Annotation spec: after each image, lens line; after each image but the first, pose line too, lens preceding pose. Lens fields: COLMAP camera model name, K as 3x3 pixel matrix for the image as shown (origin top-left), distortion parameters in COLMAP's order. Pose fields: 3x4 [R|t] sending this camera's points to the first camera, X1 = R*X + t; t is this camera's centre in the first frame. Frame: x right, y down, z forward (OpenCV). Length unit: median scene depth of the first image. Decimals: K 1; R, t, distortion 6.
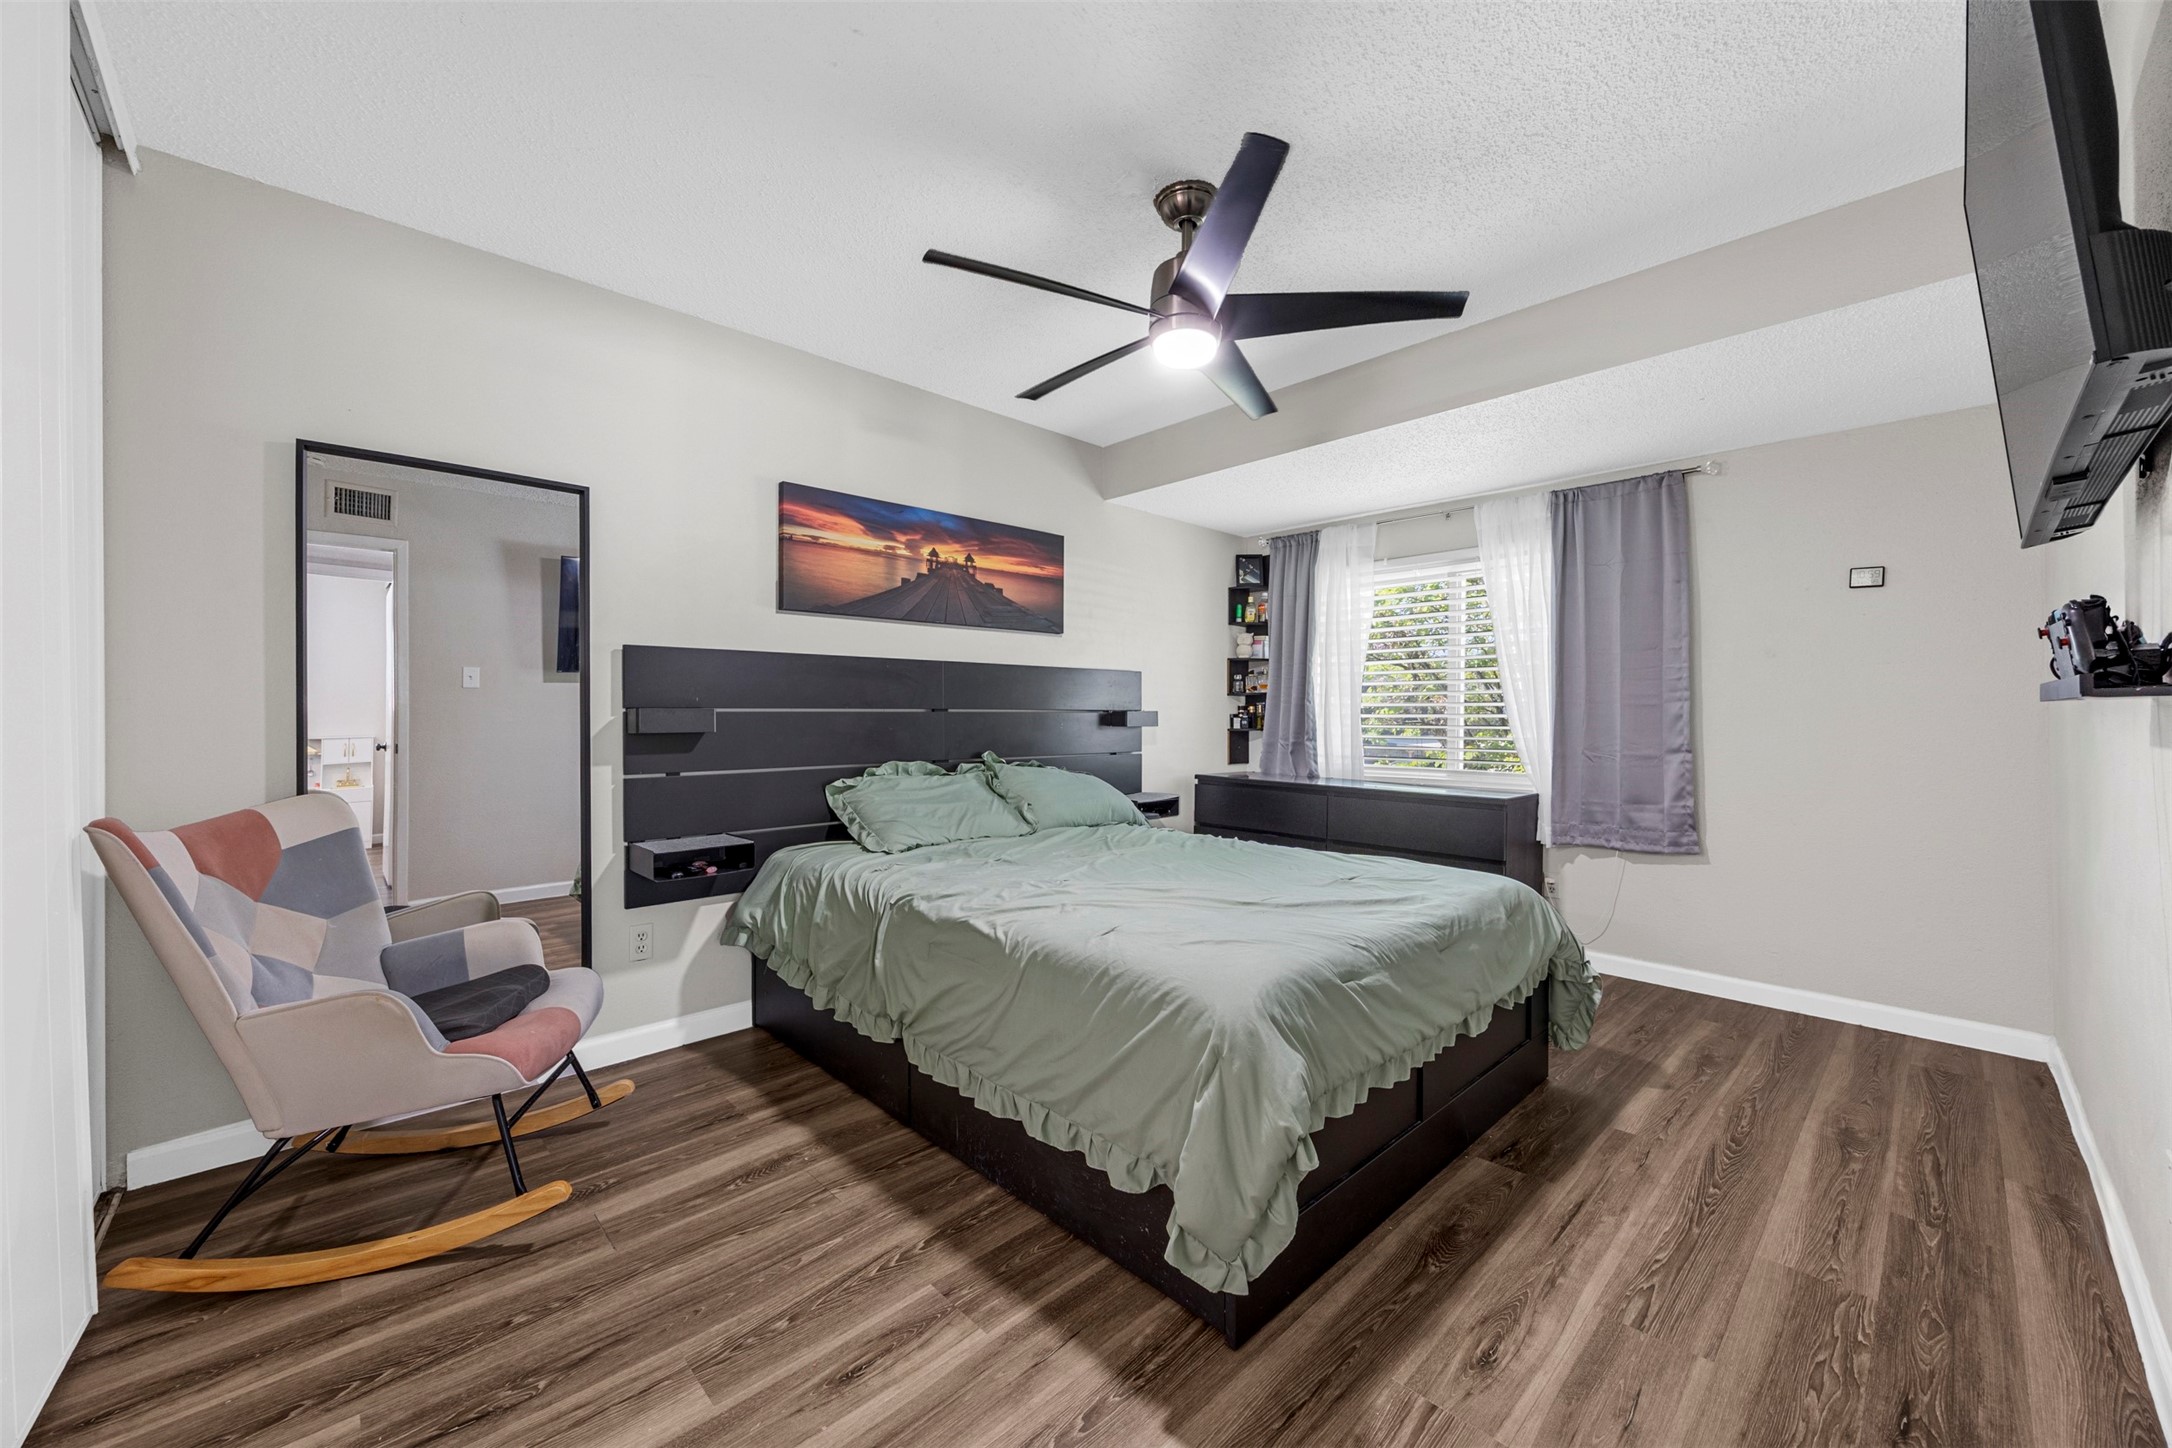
lens RADIAL K [[842.9, 0, 1075.8], [0, 842.9, 717.8], [0, 0, 1]] dist [-0.004406, 0.000308]
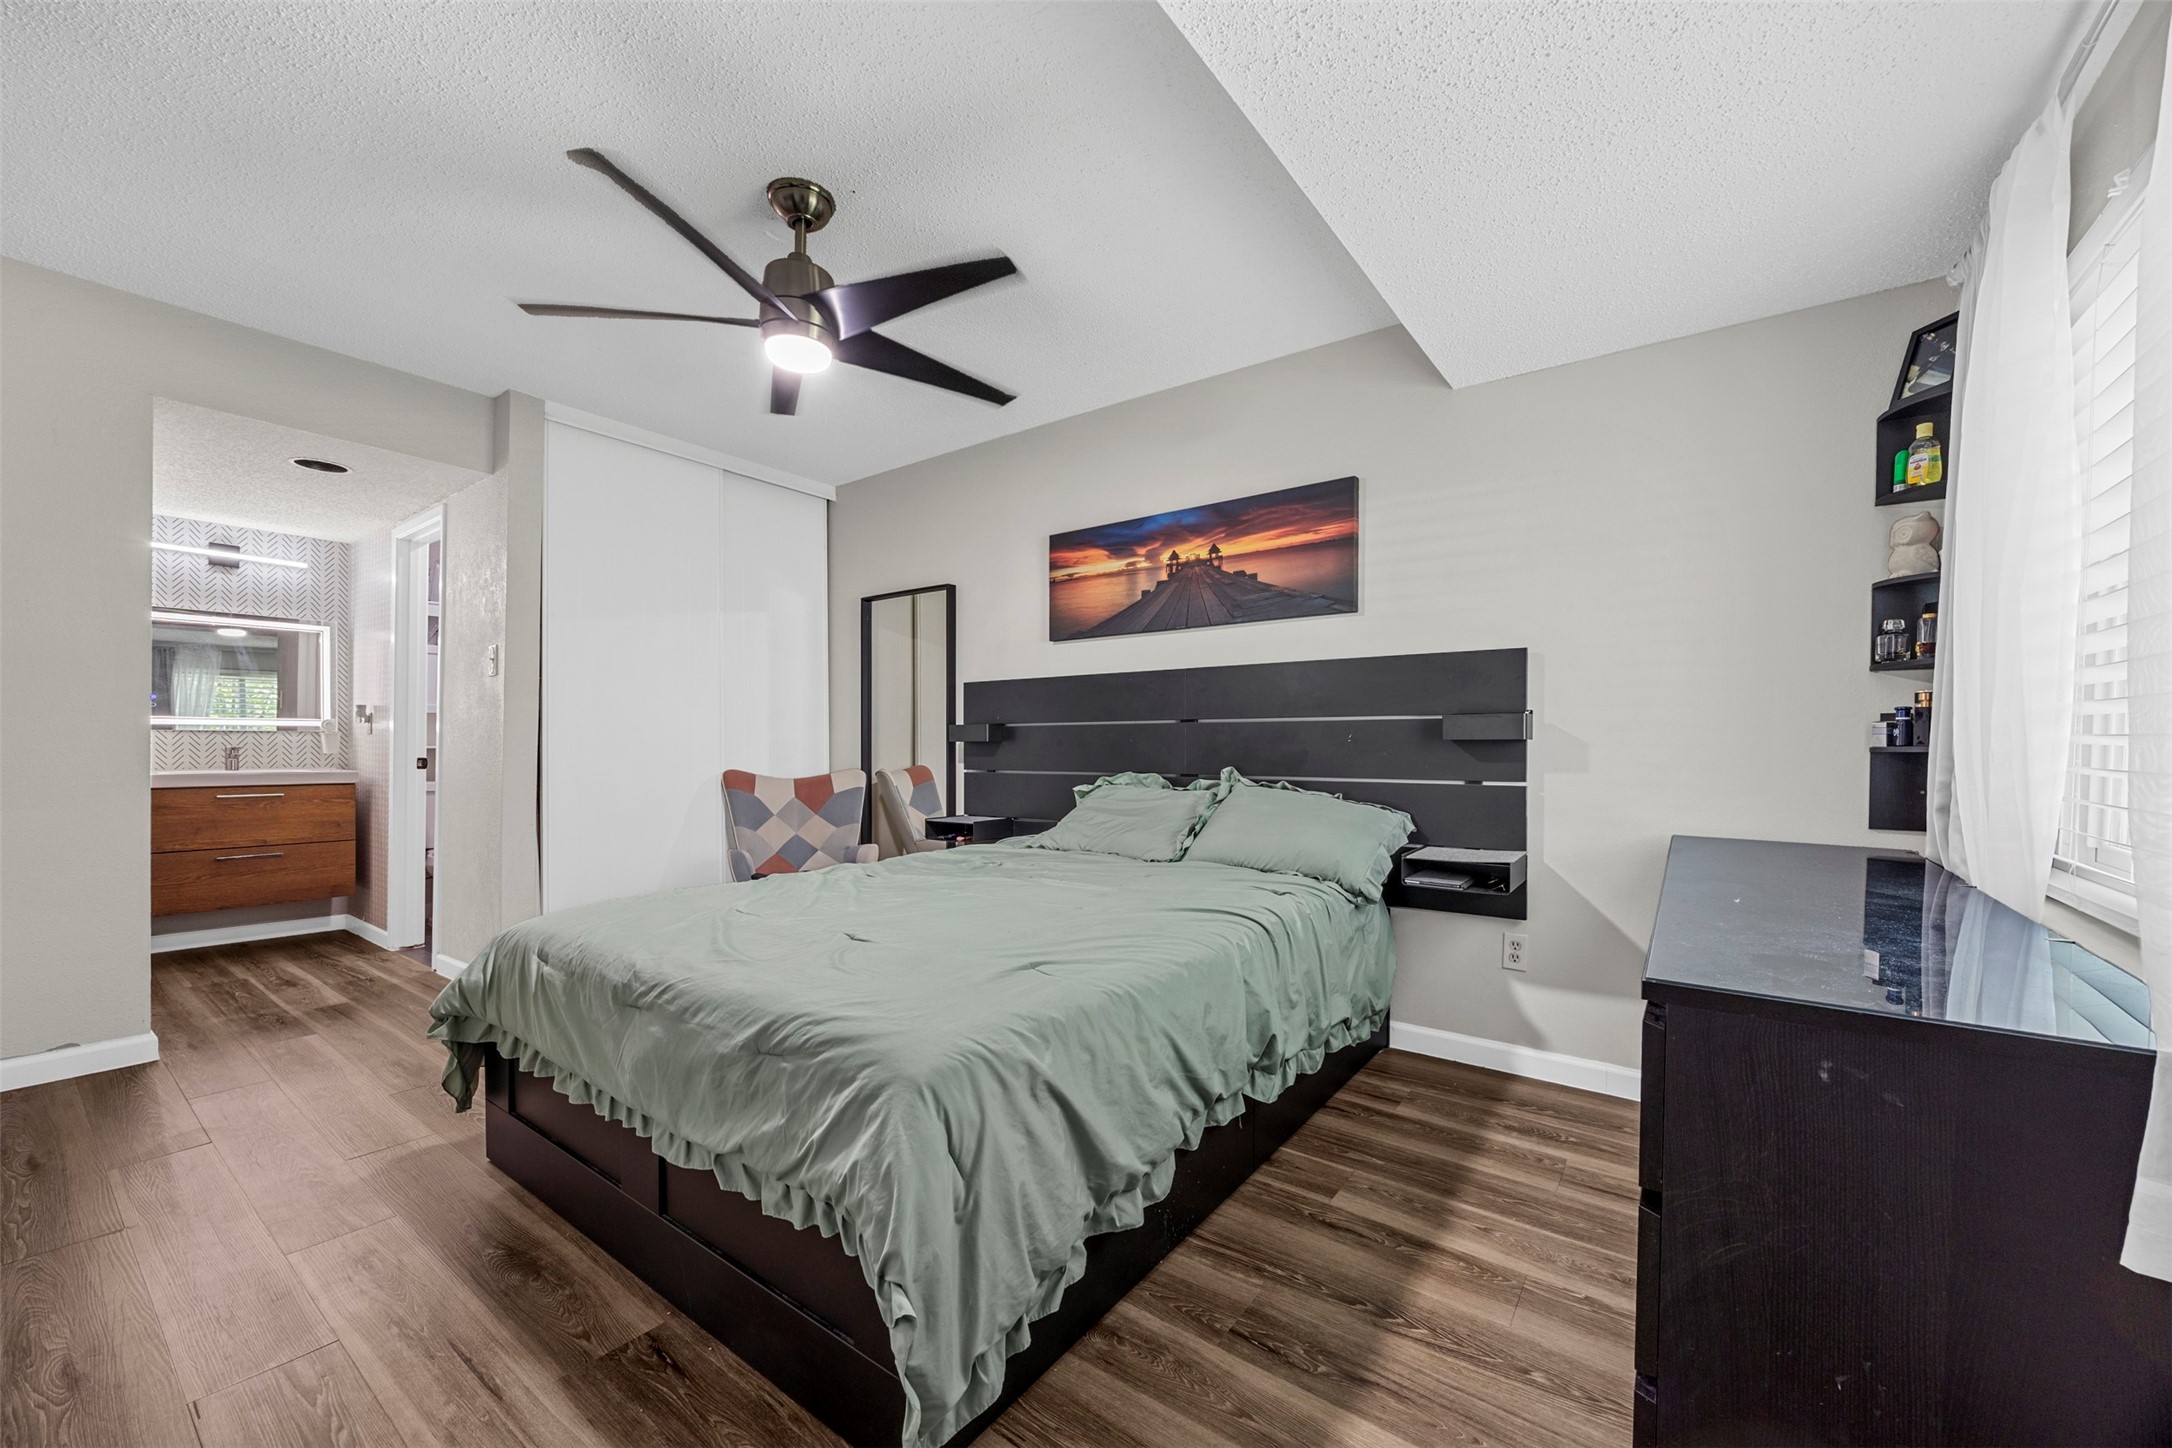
lens RADIAL K [[842.9, 0, 1106.5], [0, 842.9, 750.8], [0, 0, 1]] dist [-0.004406, 0.000308]
pose [[0.175858, 0.011968, -0.984343, 0.778144], [0.000900, 0.999924, 0.012318, 0.013069], [0.984415, -0.003052, 0.175834, 0.777463]]
